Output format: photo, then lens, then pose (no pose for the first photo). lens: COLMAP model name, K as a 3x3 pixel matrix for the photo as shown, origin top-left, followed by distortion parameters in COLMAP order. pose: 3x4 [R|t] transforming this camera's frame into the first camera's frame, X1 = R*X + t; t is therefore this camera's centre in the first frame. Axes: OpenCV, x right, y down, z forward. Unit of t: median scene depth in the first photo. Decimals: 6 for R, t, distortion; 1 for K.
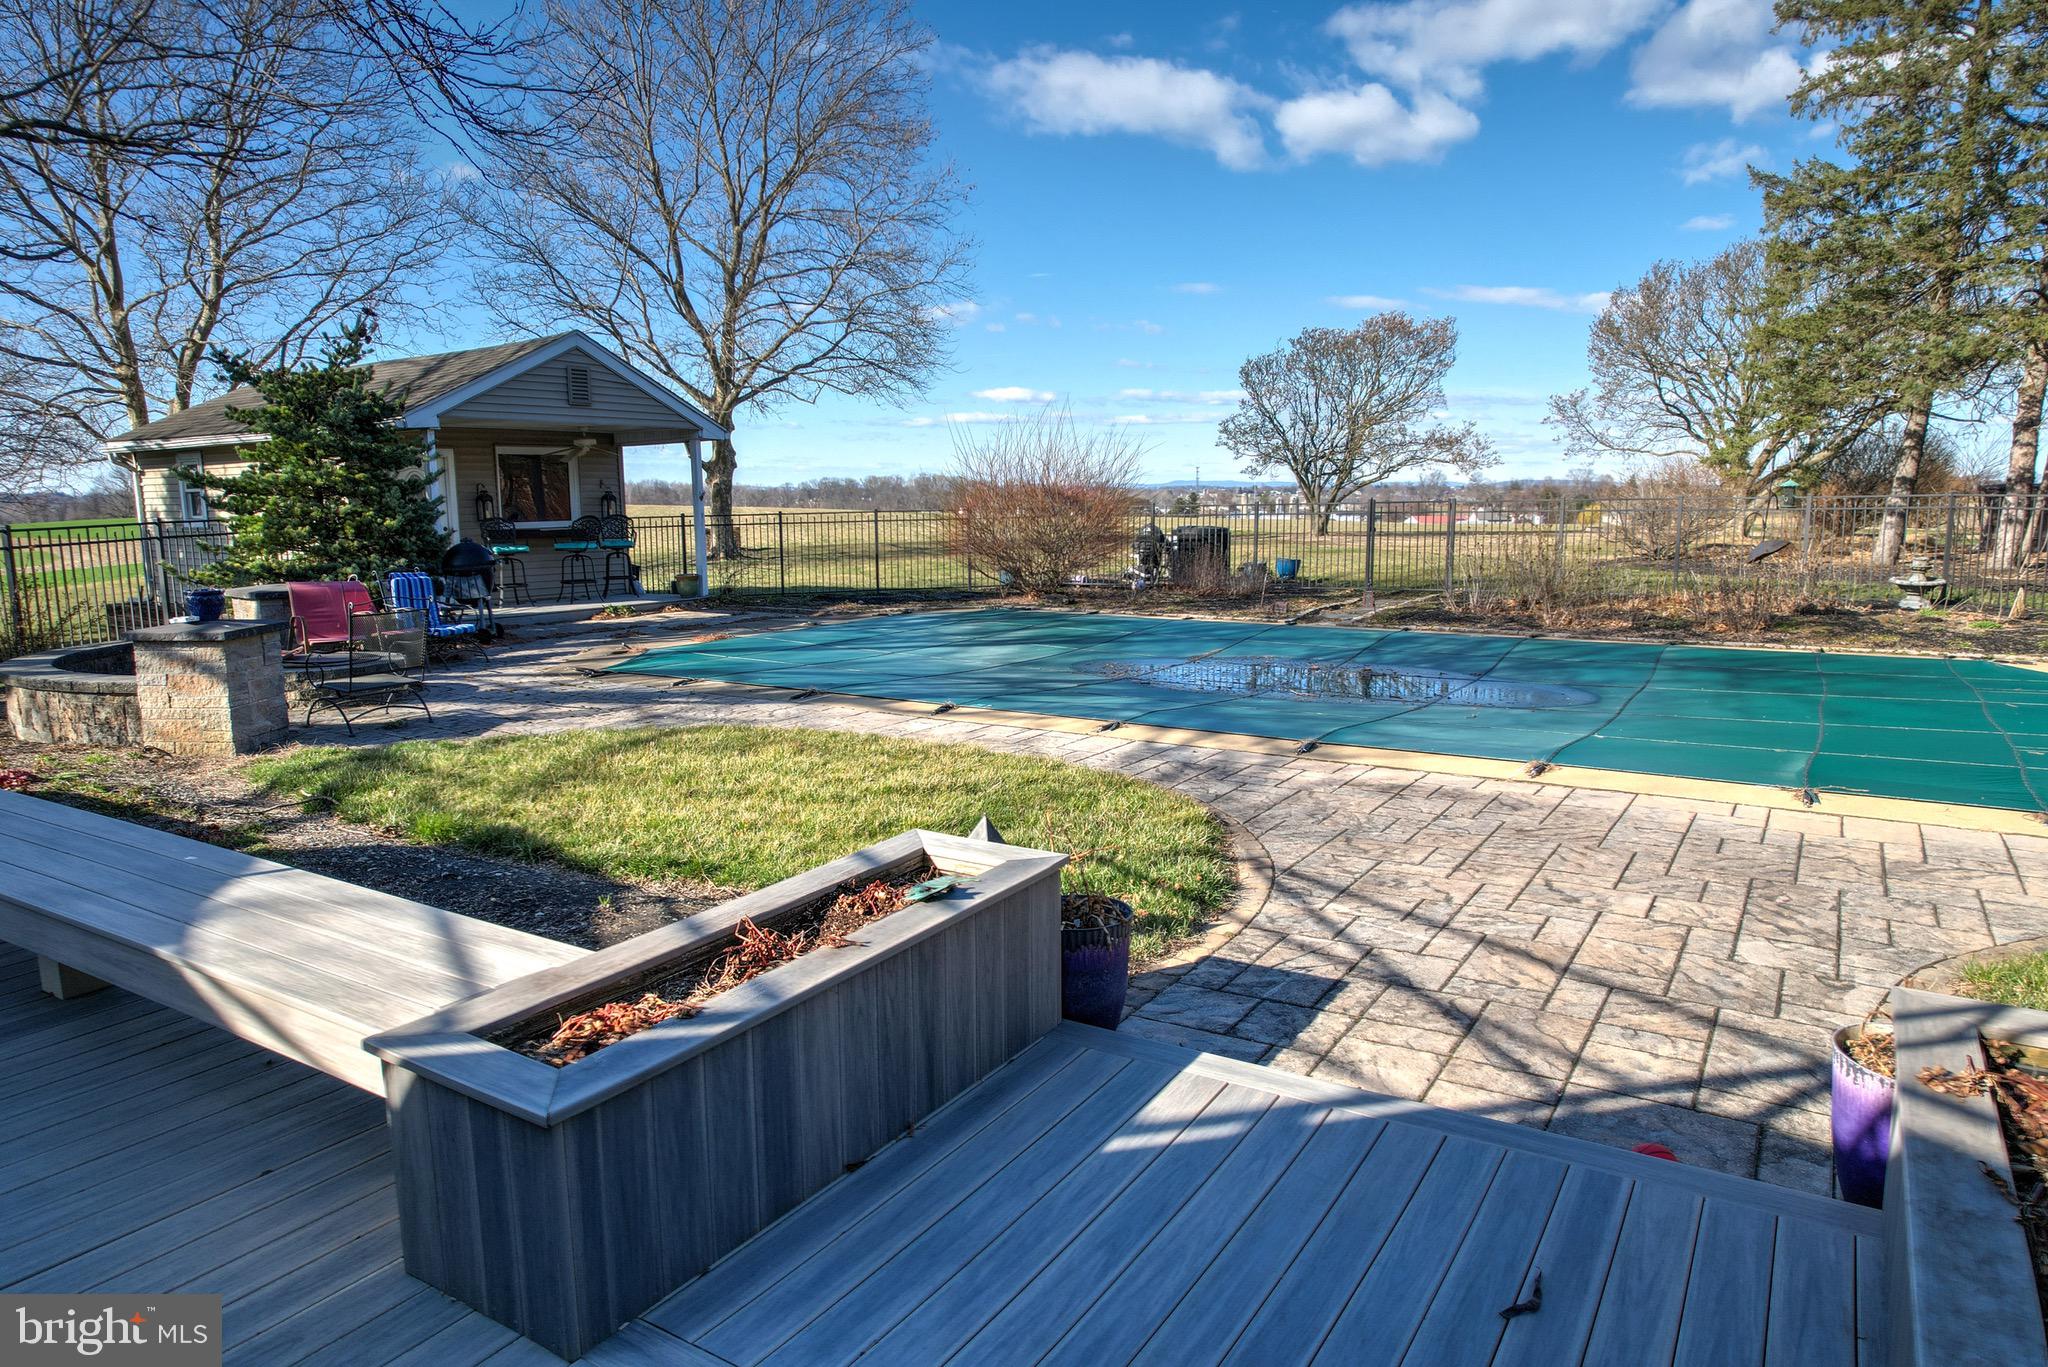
lens RADIAL K [[1320.8, 0, 1034.2], [0, 1320.8, 692.6], [0, 0, 1]] dist [-0.076867, 0.068580]
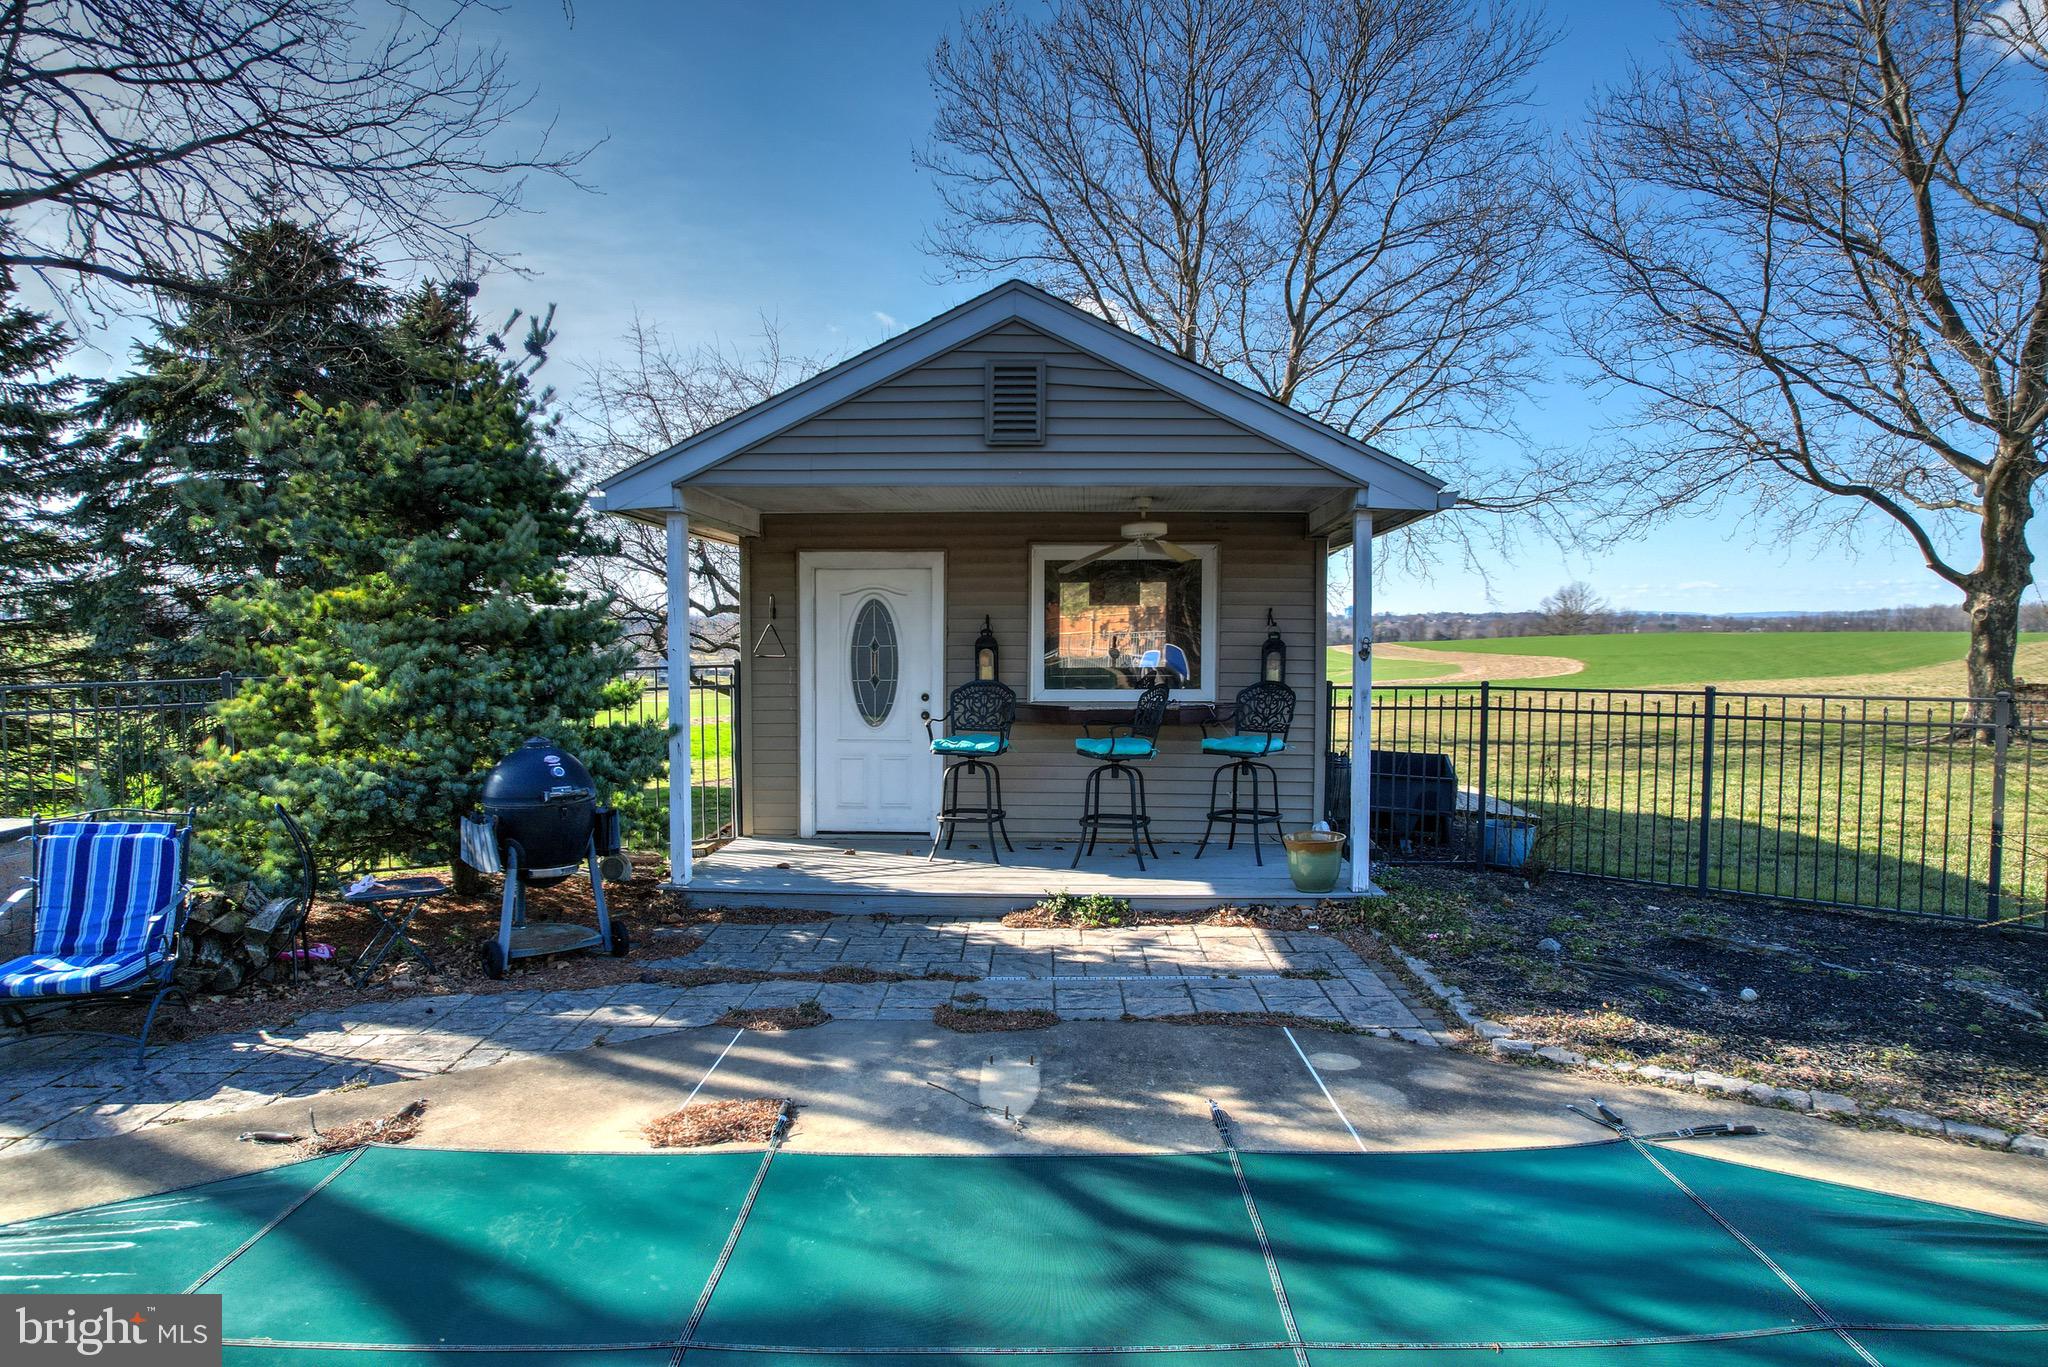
lens RADIAL K [[1320.8, 0, 1034.2], [0, 1320.8, 692.6], [0, 0, 1]] dist [-0.076867, 0.068580]
pose [[0.551687, 0.051540, -0.832457, 0.011977], [-0.123780, 0.992096, -0.020608, -0.055902], [0.824815, 0.114411, 0.553706, 0.330170]]
